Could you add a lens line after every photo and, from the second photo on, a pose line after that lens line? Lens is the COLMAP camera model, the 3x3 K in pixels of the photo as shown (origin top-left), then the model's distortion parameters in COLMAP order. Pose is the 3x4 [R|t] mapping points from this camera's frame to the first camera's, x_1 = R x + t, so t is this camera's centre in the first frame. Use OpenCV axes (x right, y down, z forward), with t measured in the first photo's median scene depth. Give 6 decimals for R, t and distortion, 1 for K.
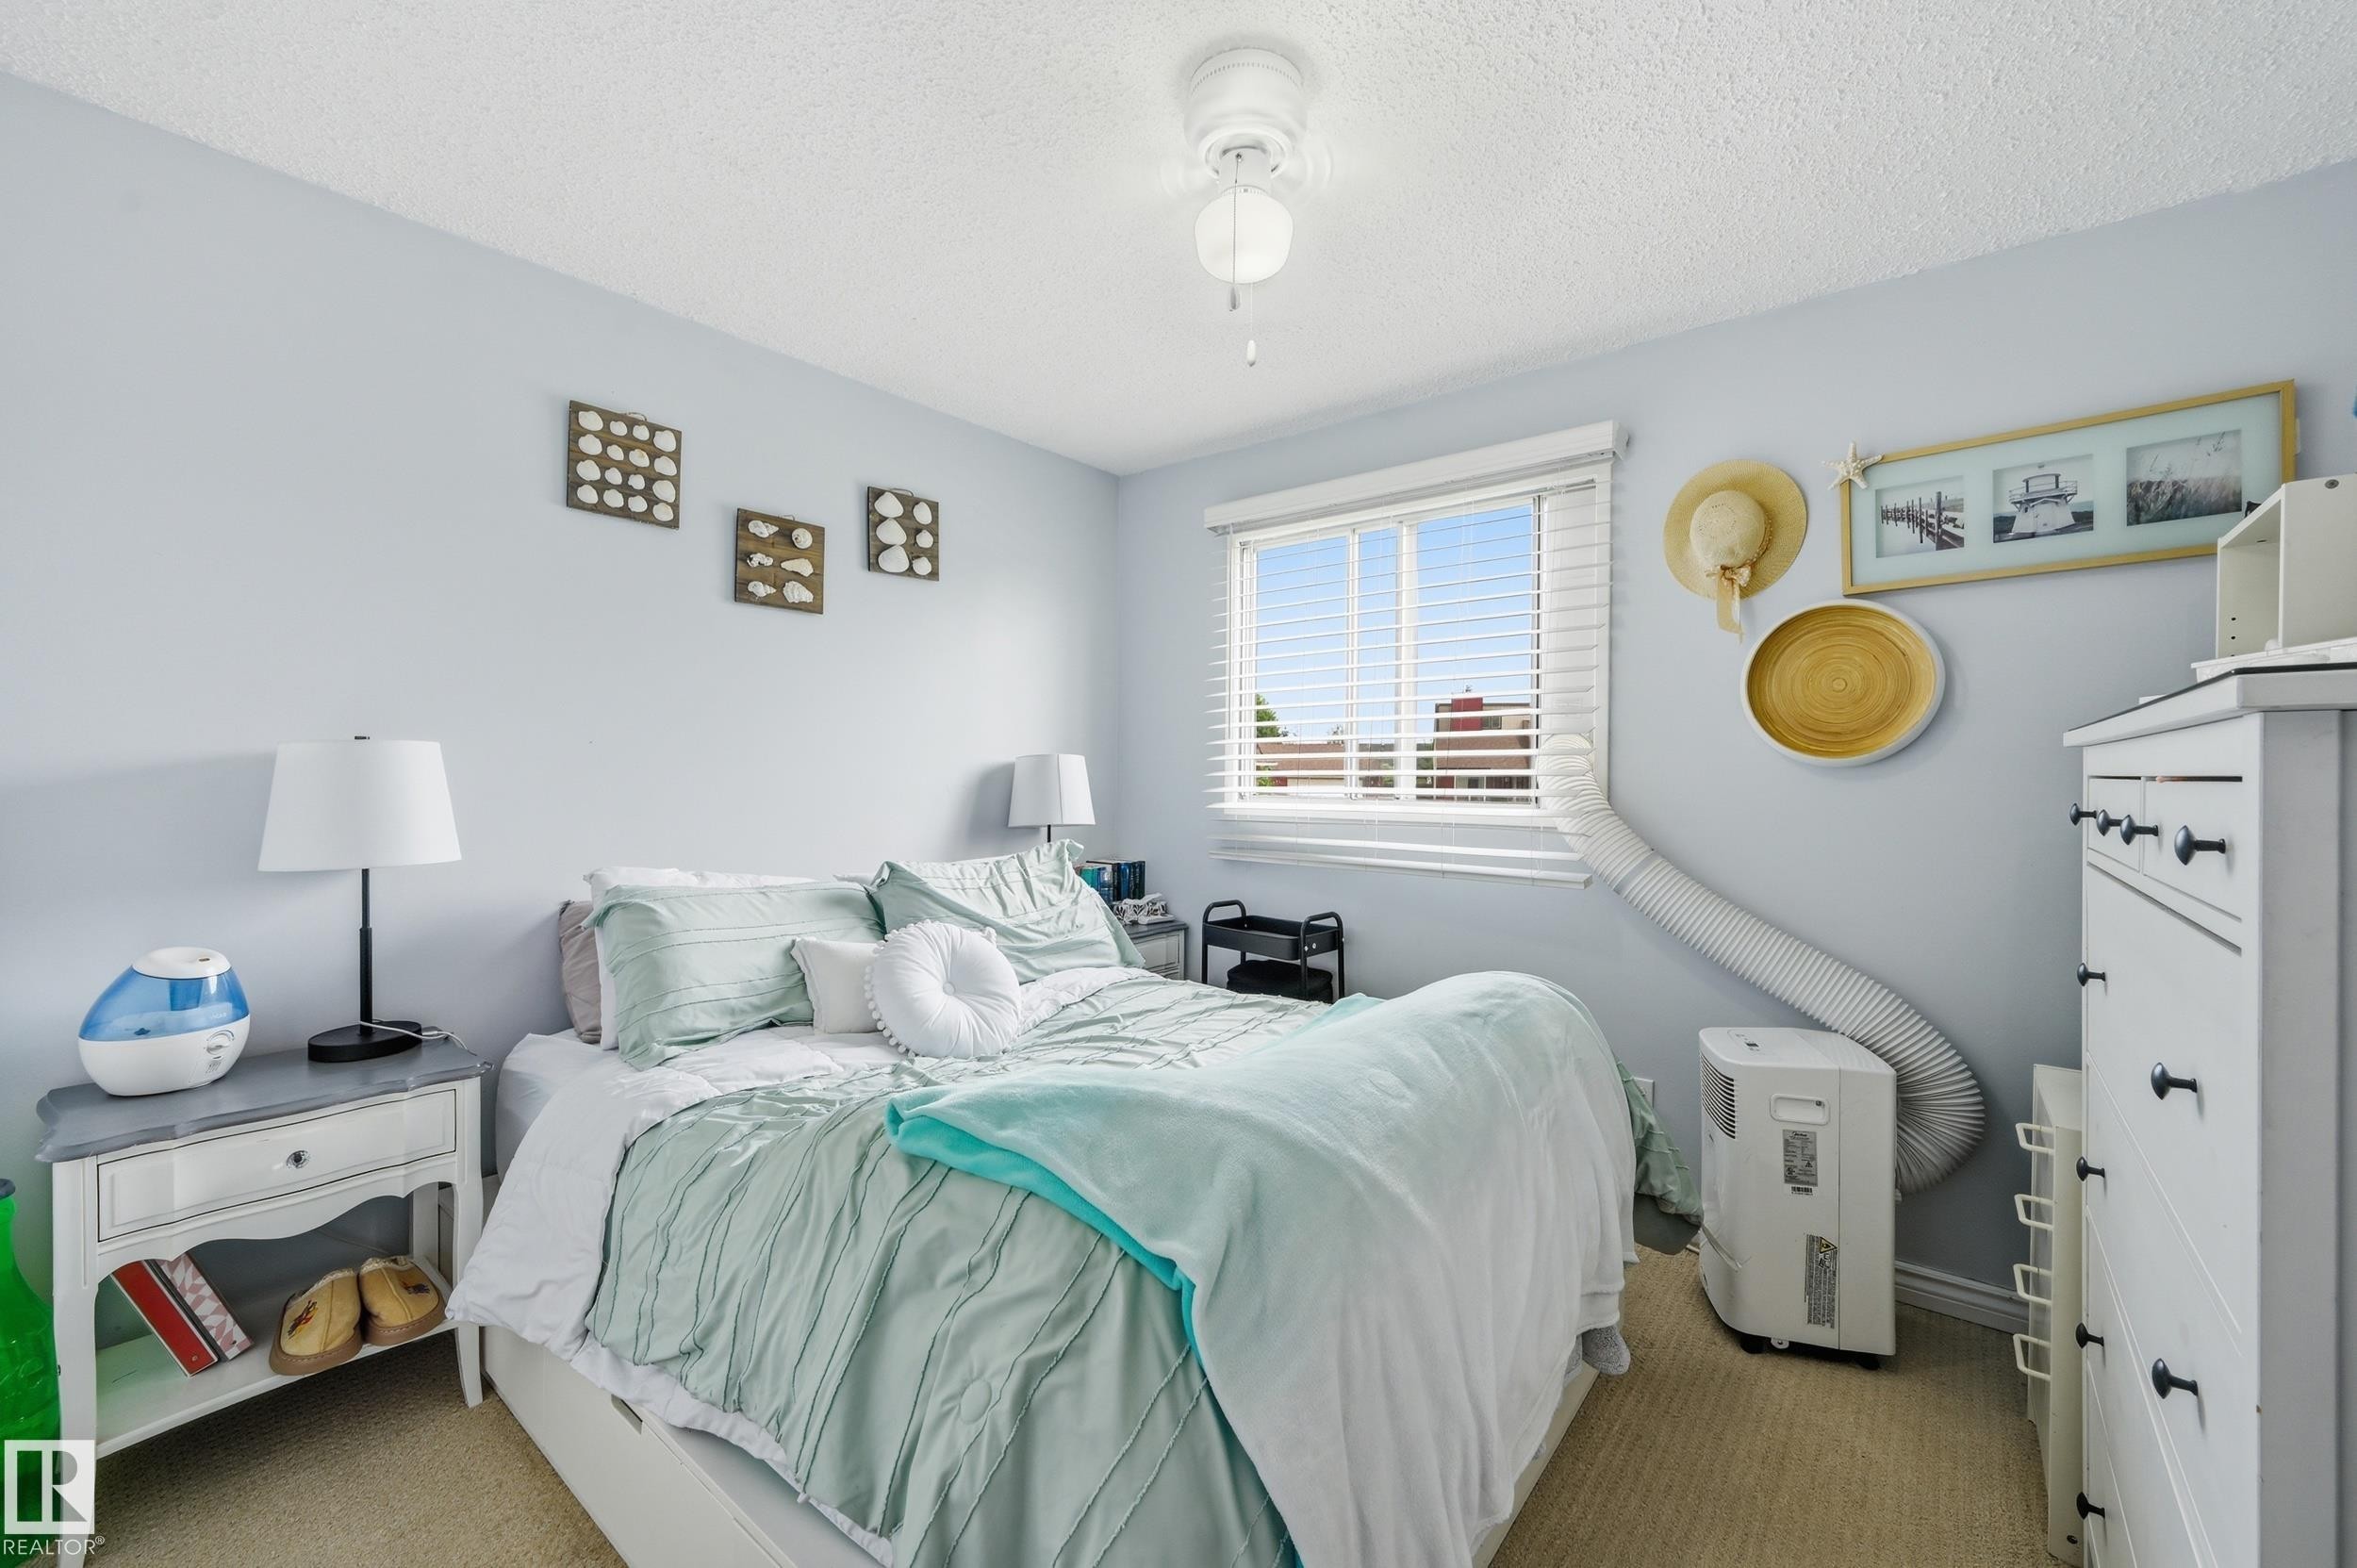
lens RADIAL K [[930.1, 0, 1193.5], [0, 930.1, 788.1], [0, 0, 1]] dist [-0.002027, -0.000205]
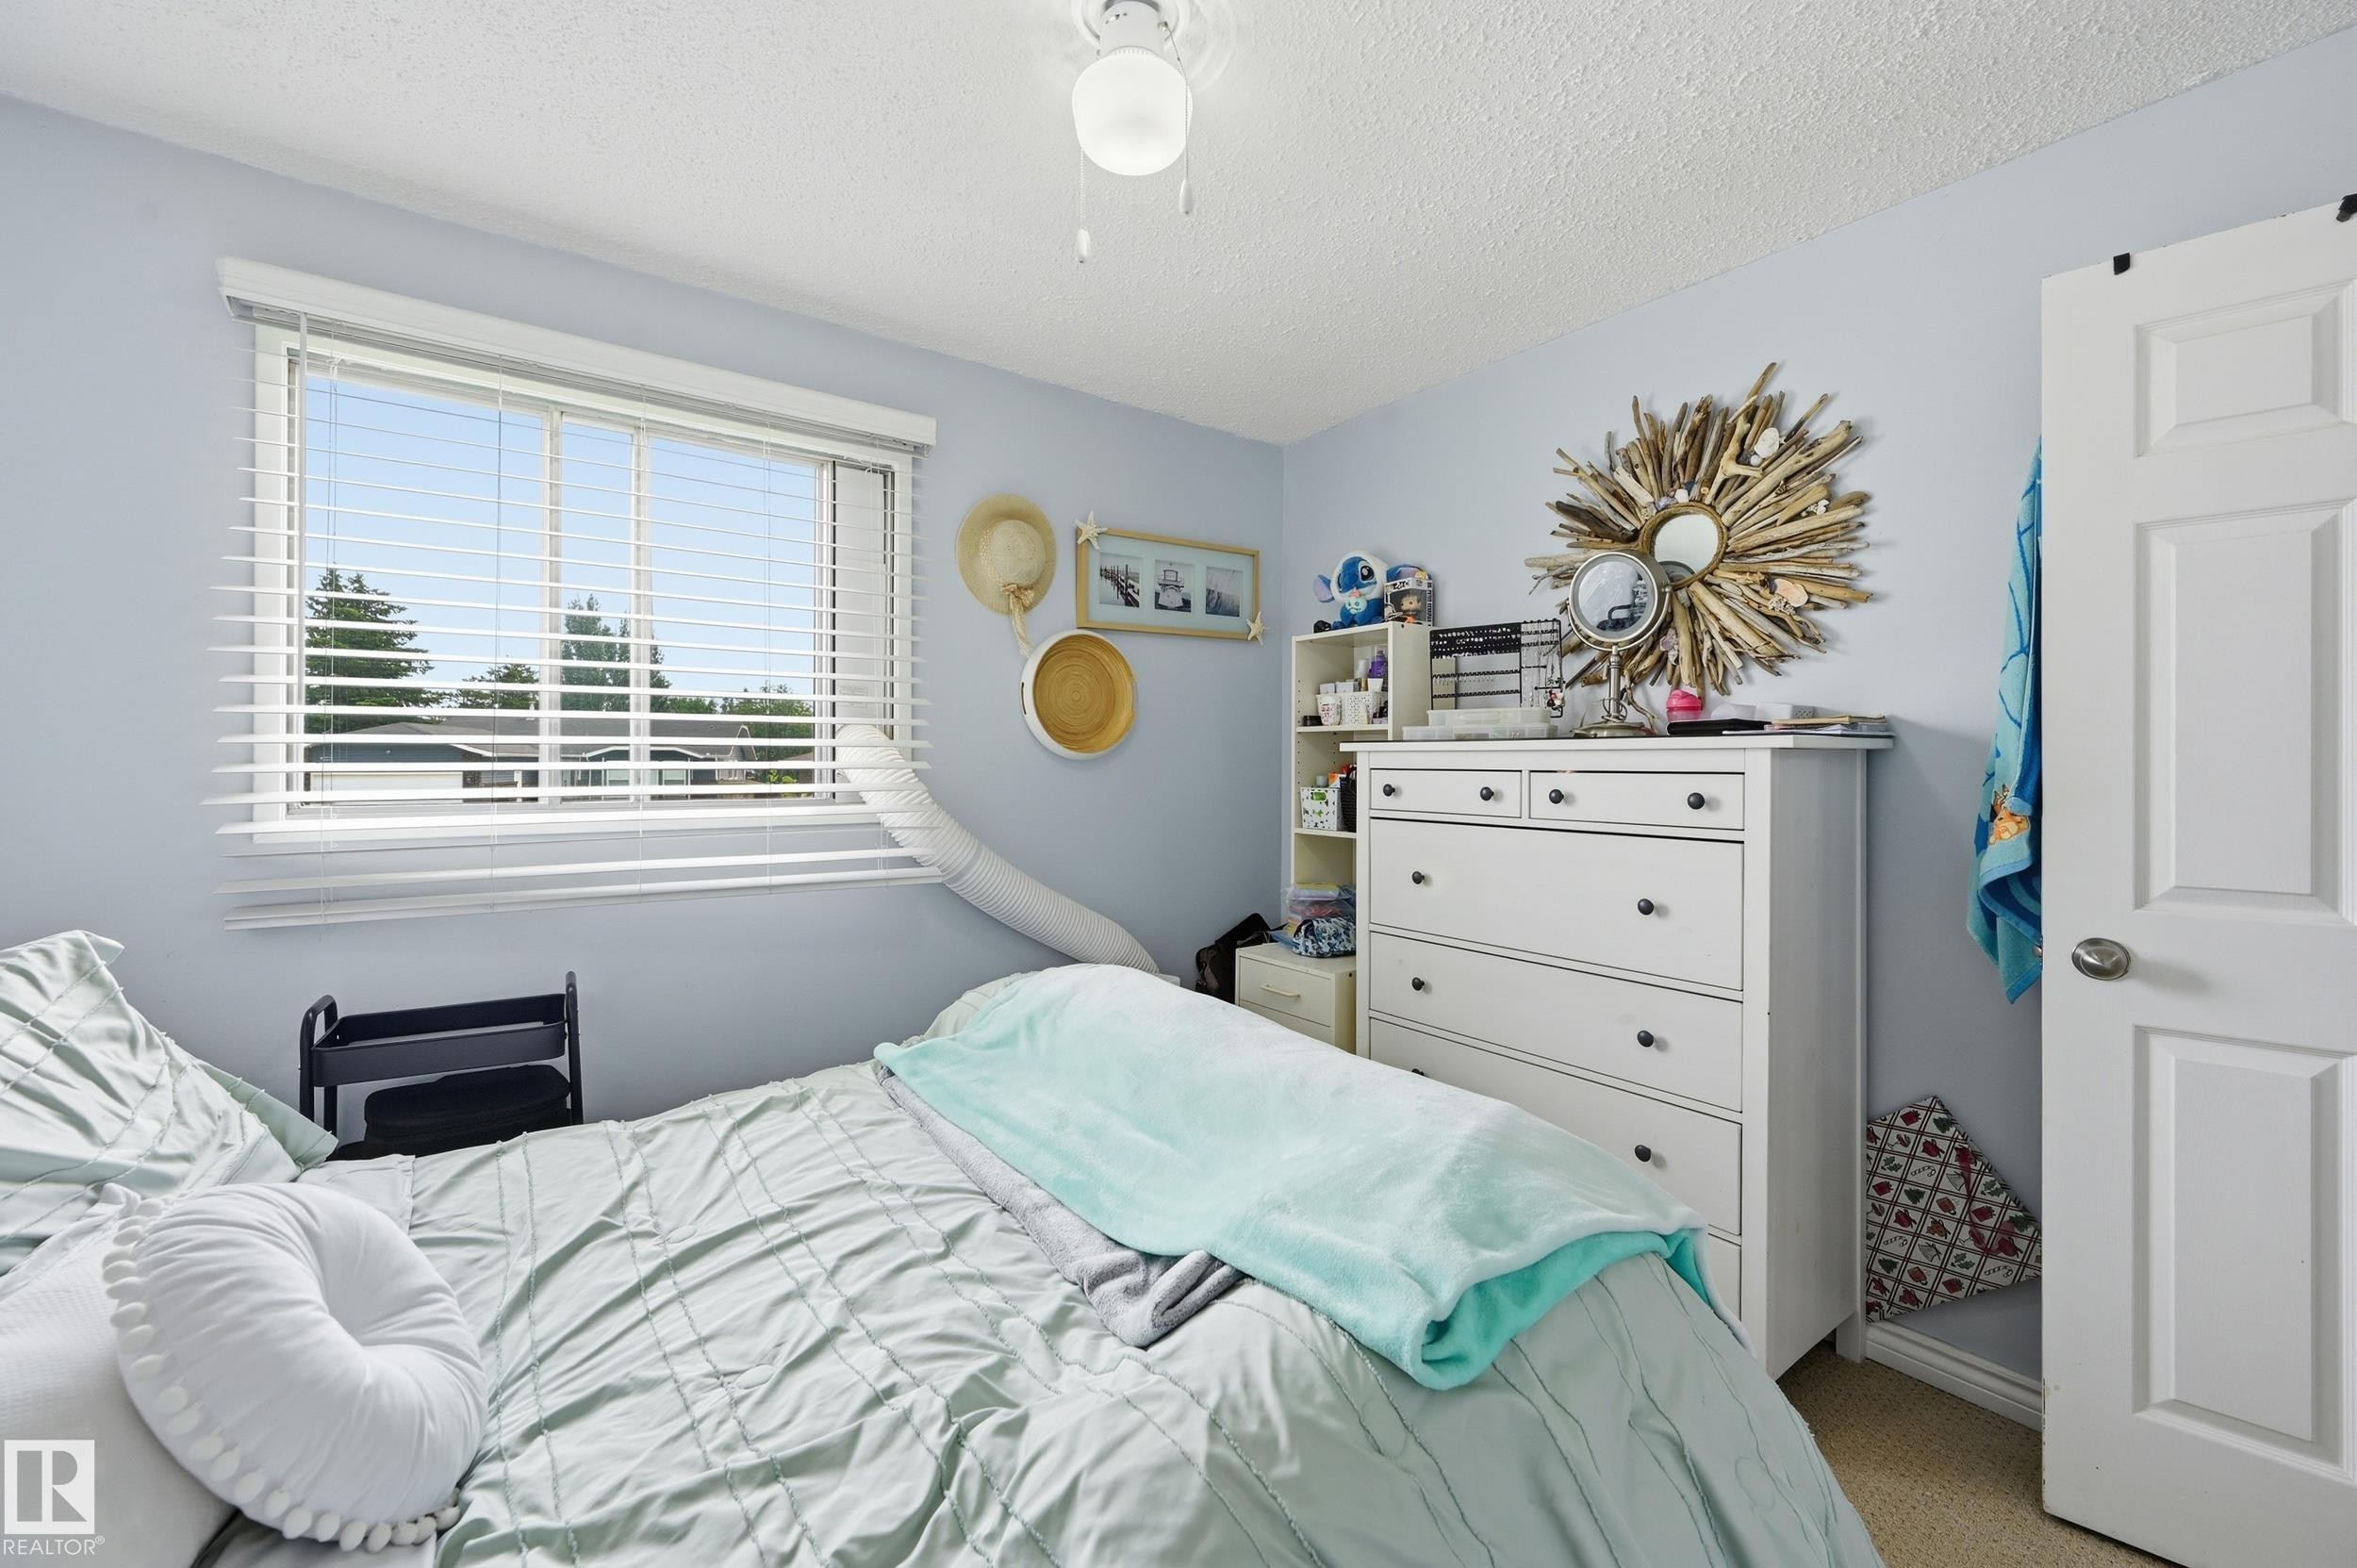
lens RADIAL K [[930.1, 0, 1189.0], [0, 930.1, 759.7], [0, 0, 1]] dist [-0.002027, -0.000205]
pose [[0.262630, 0.001714, 0.964895, -0.506647], [0.017127, 0.999833, -0.006438, -0.012440], [-0.964745, 0.018216, 0.262557, 0.518205]]
